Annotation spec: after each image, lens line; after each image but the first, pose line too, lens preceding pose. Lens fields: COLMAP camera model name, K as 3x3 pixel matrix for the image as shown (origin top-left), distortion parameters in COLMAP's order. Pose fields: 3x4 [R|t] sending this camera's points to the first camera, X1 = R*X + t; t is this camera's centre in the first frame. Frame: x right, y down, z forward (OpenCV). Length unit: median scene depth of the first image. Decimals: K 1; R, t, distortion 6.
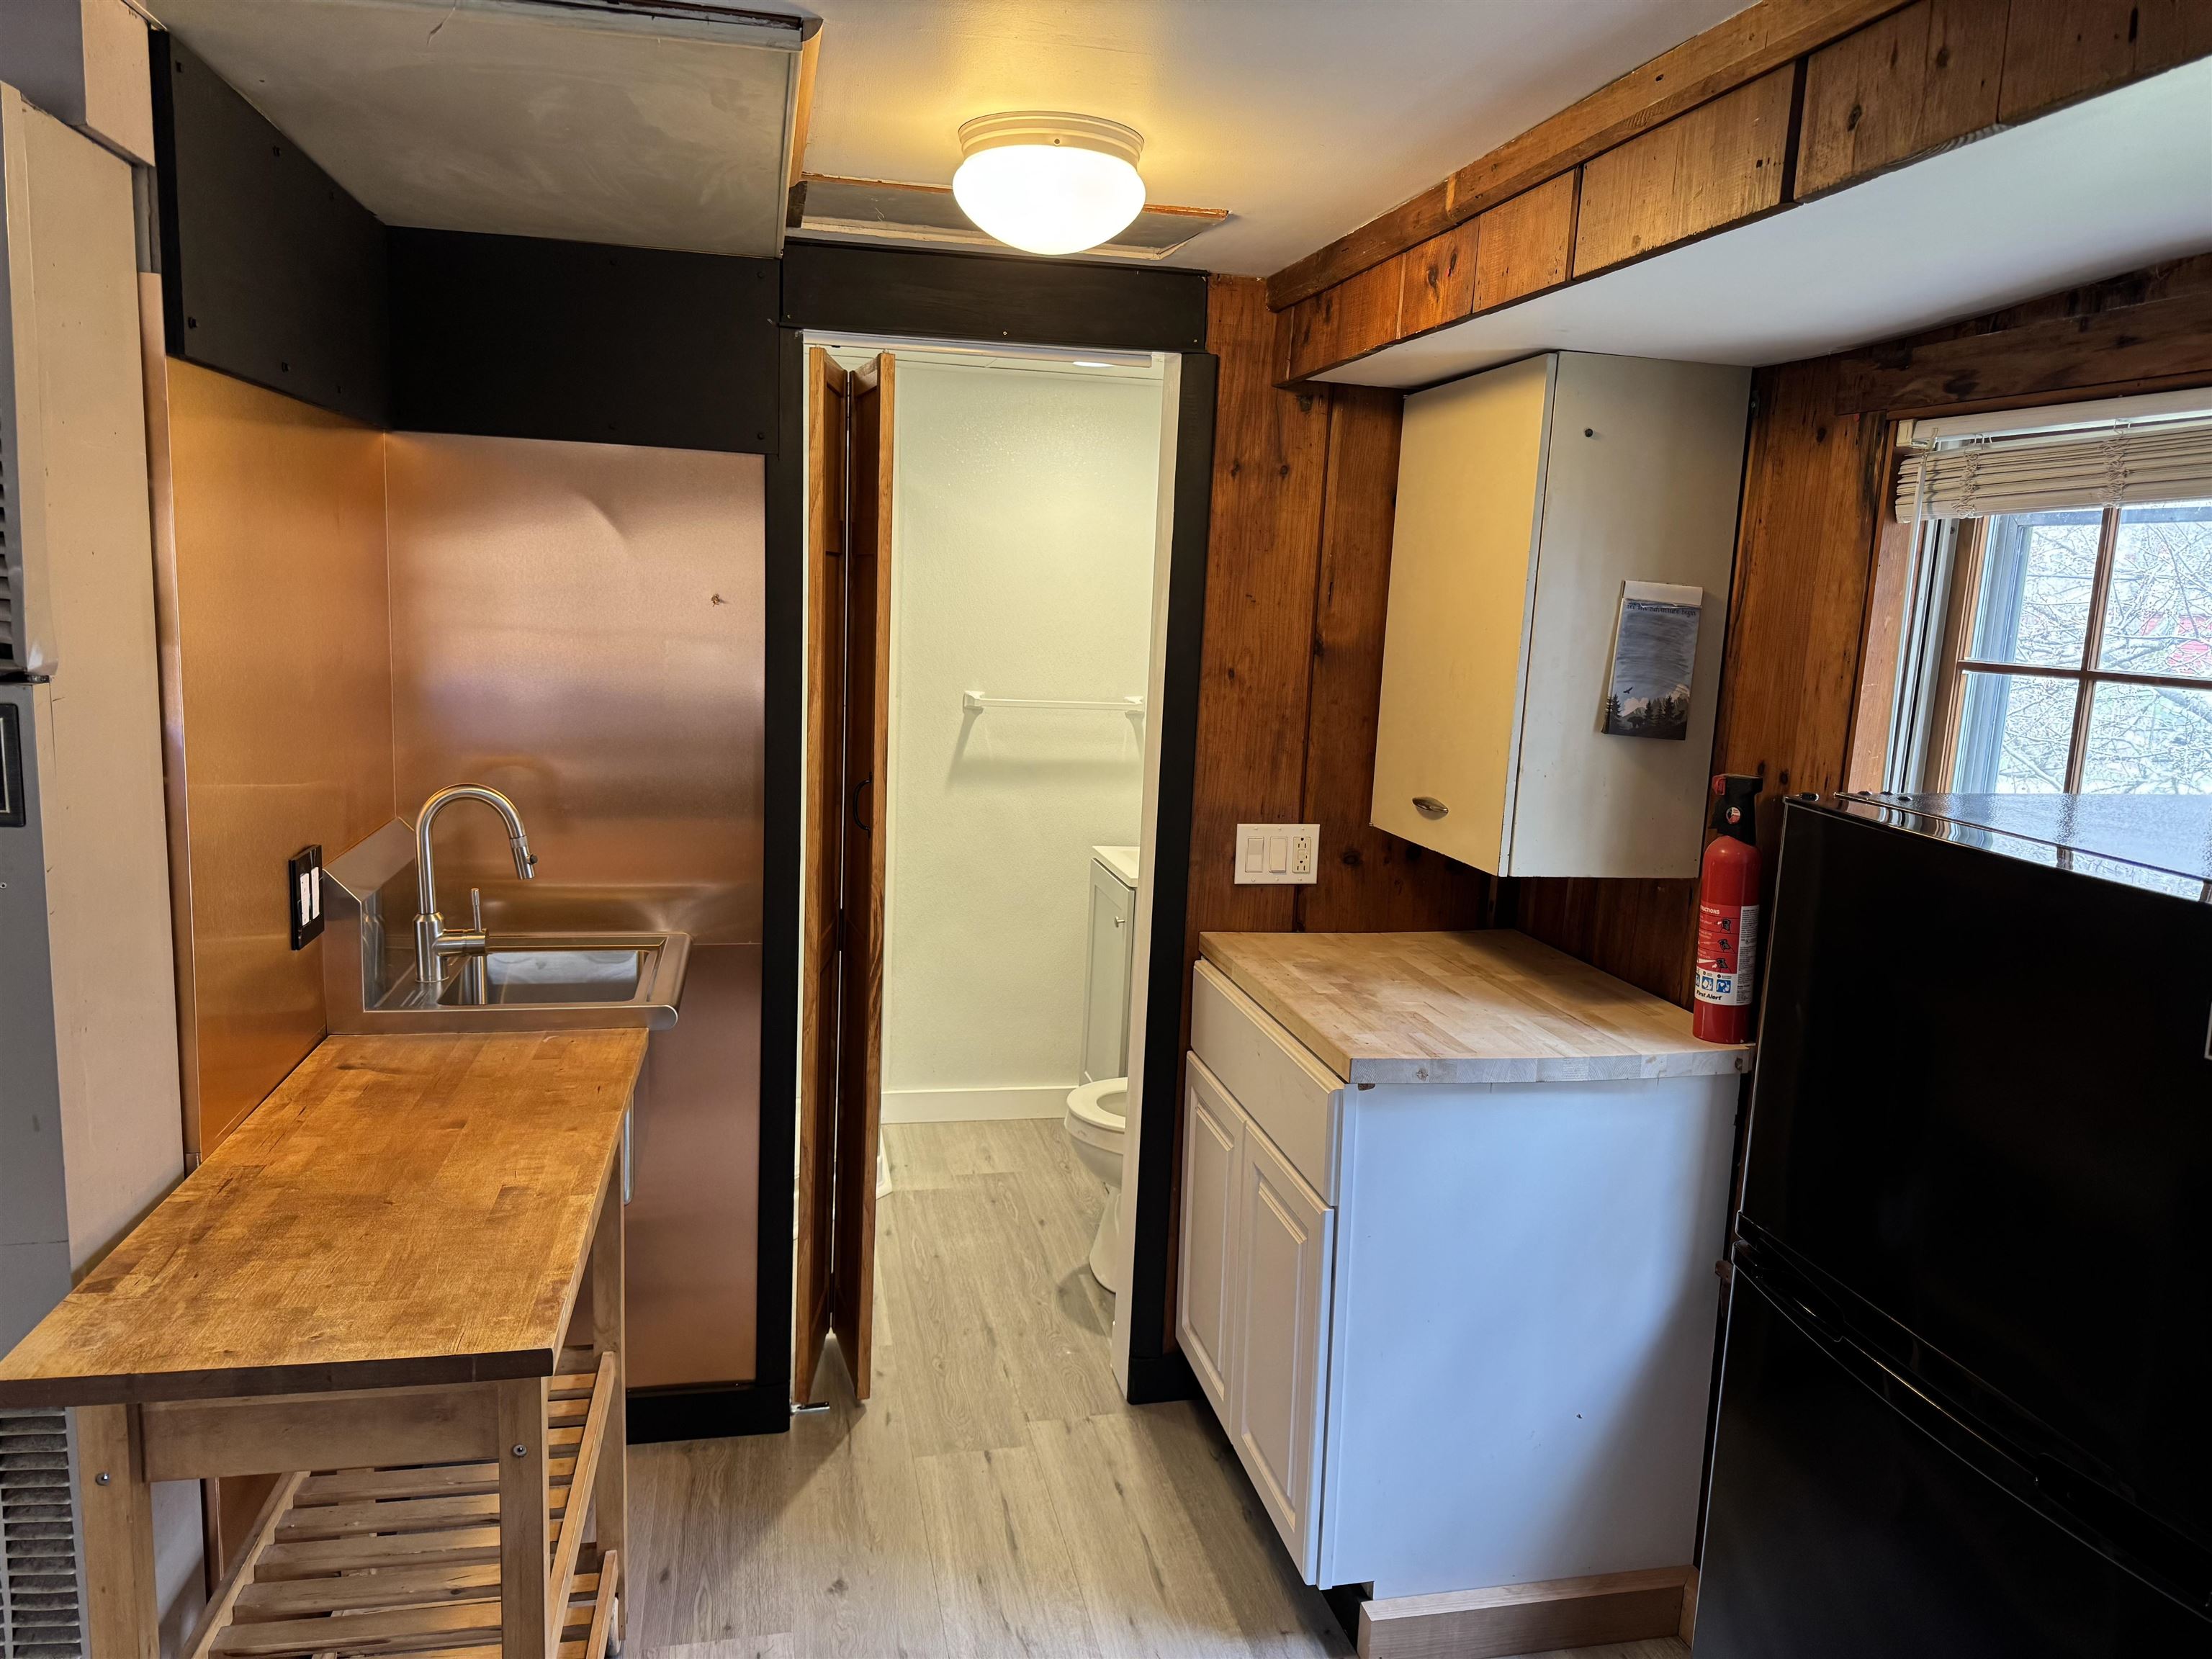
lens RADIAL K [[1574.2, 0, 1091.4], [0, 1574.2, 843.2], [0, 0, 1]] dist [0.092153, -0.105888]
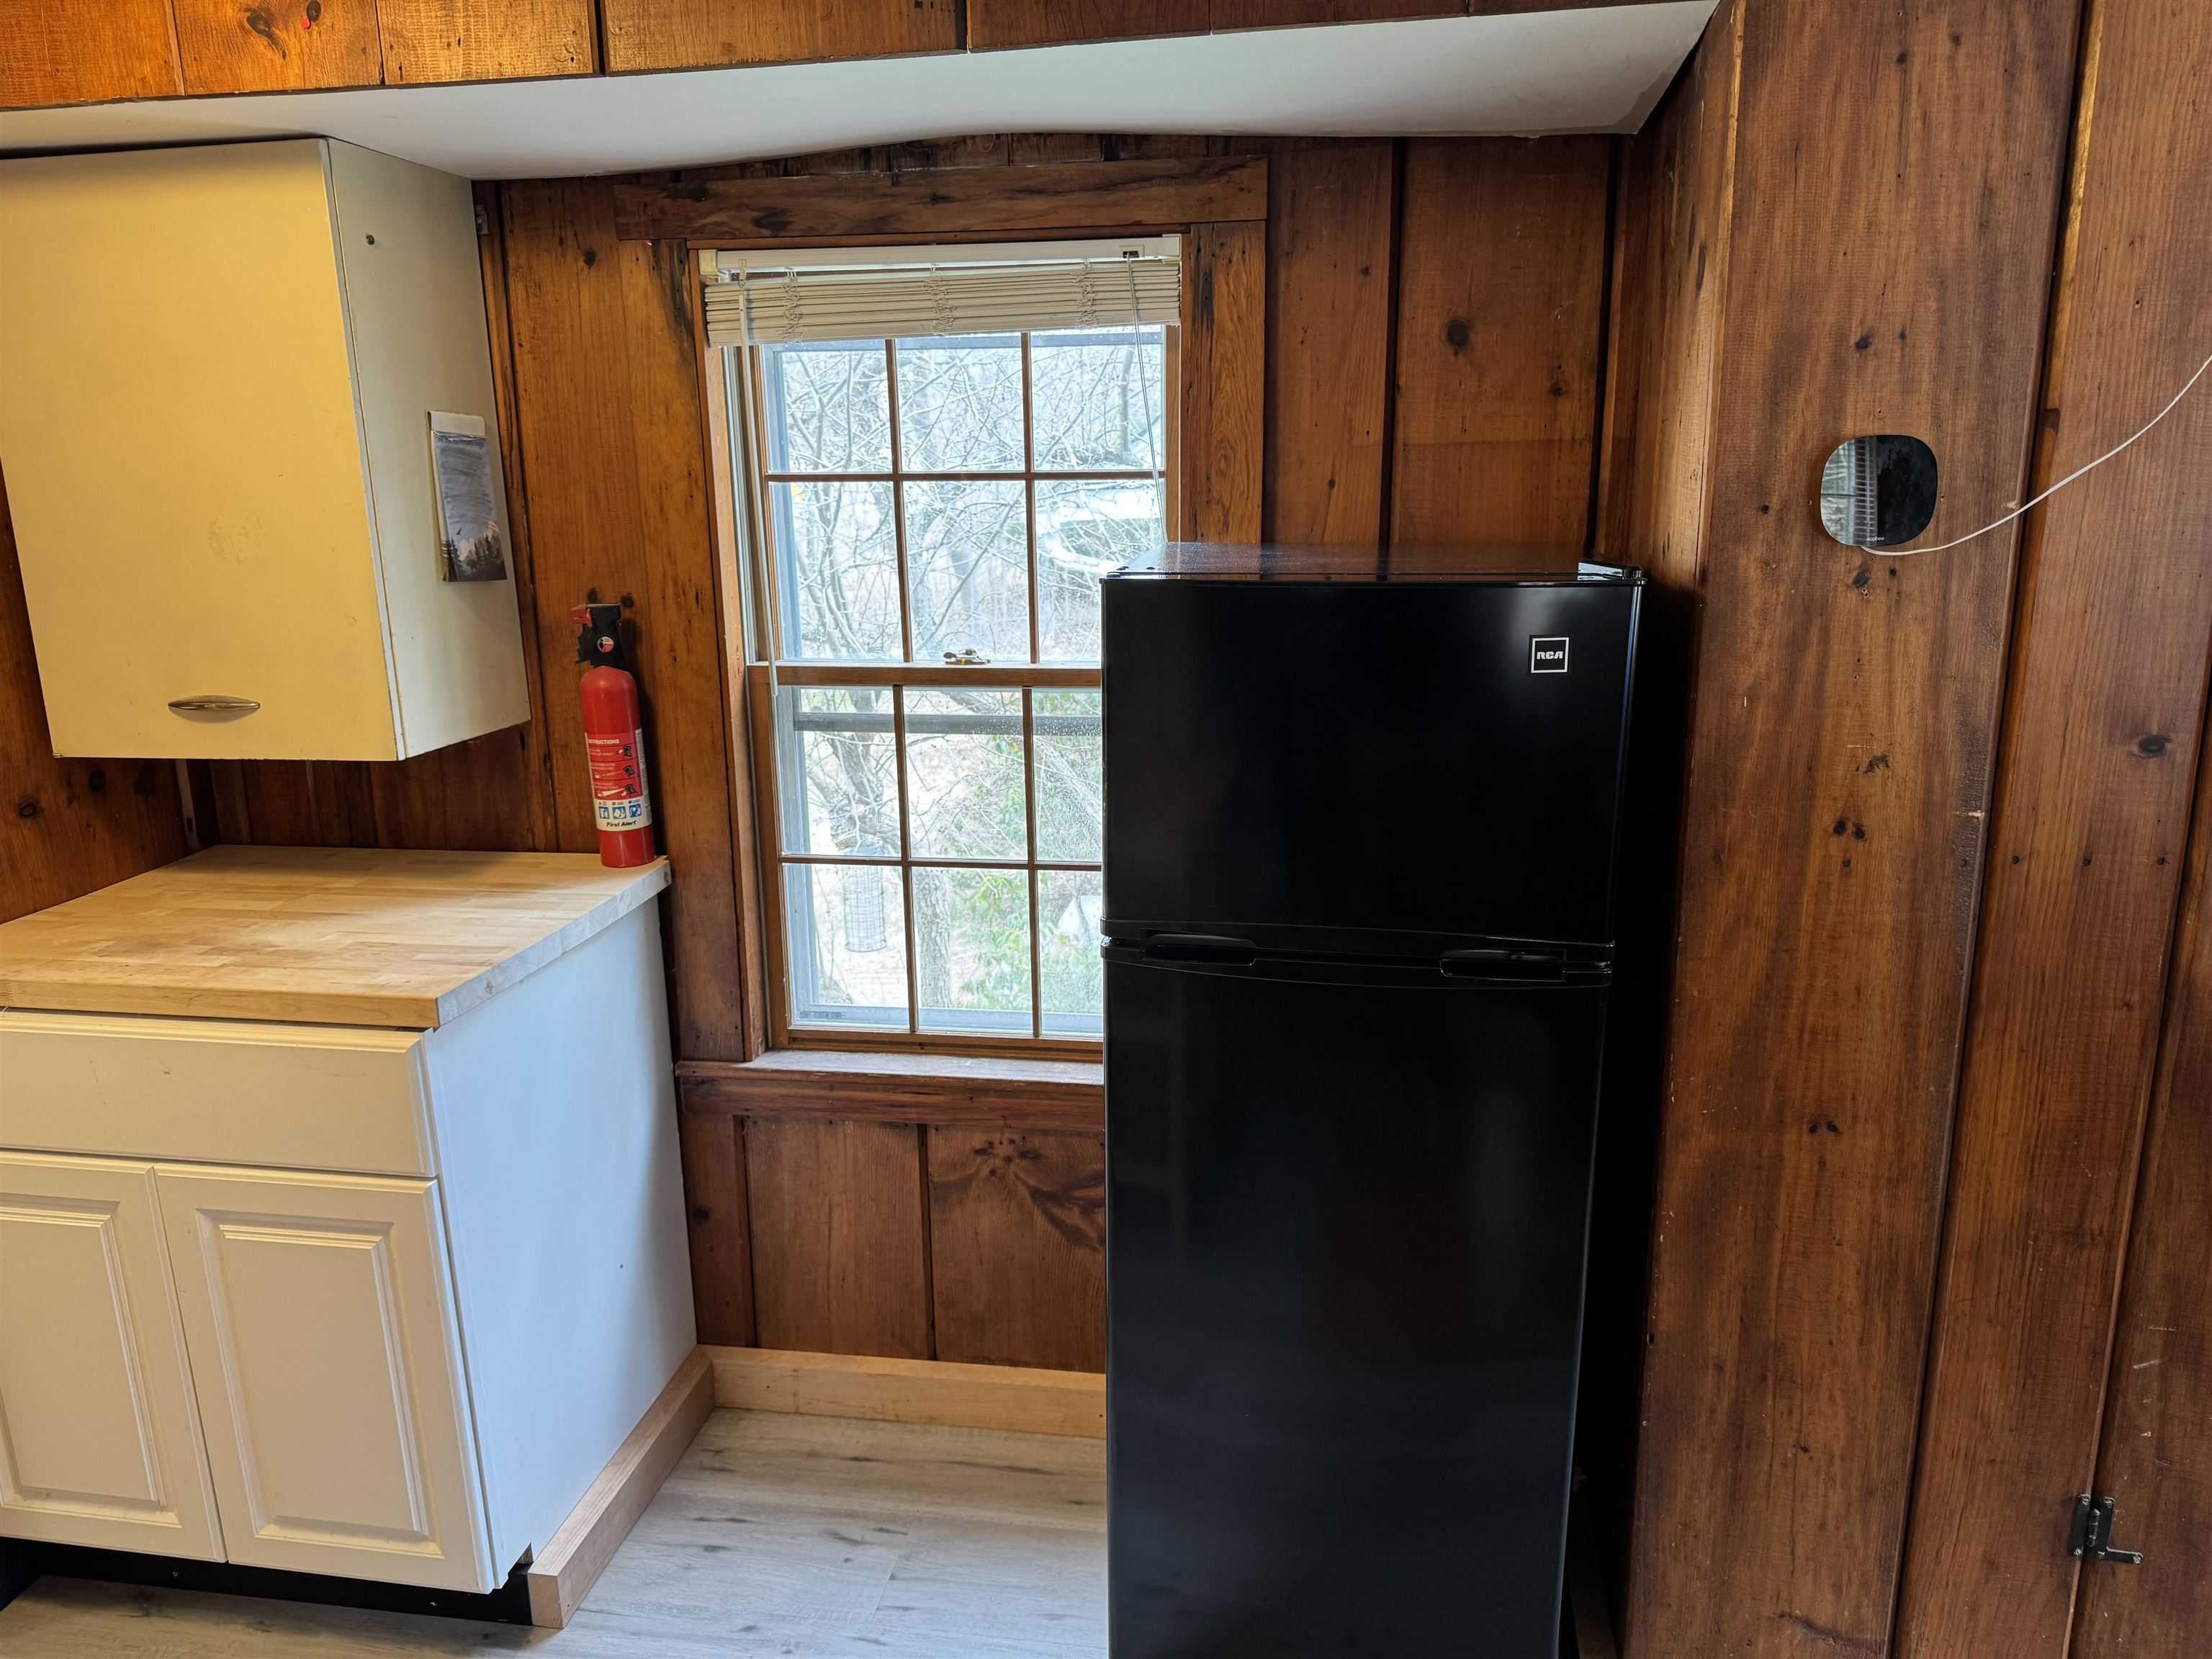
lens RADIAL K [[1574.2, 0, 1091.4], [0, 1574.2, 843.2], [0, 0, 1]] dist [0.092153, -0.105888]
pose [[0.368636, -0.272616, 0.888700, -0.413088], [0.185832, 0.958344, 0.216896, -0.057802], [-0.910810, 0.085193, 0.403941, 0.319311]]
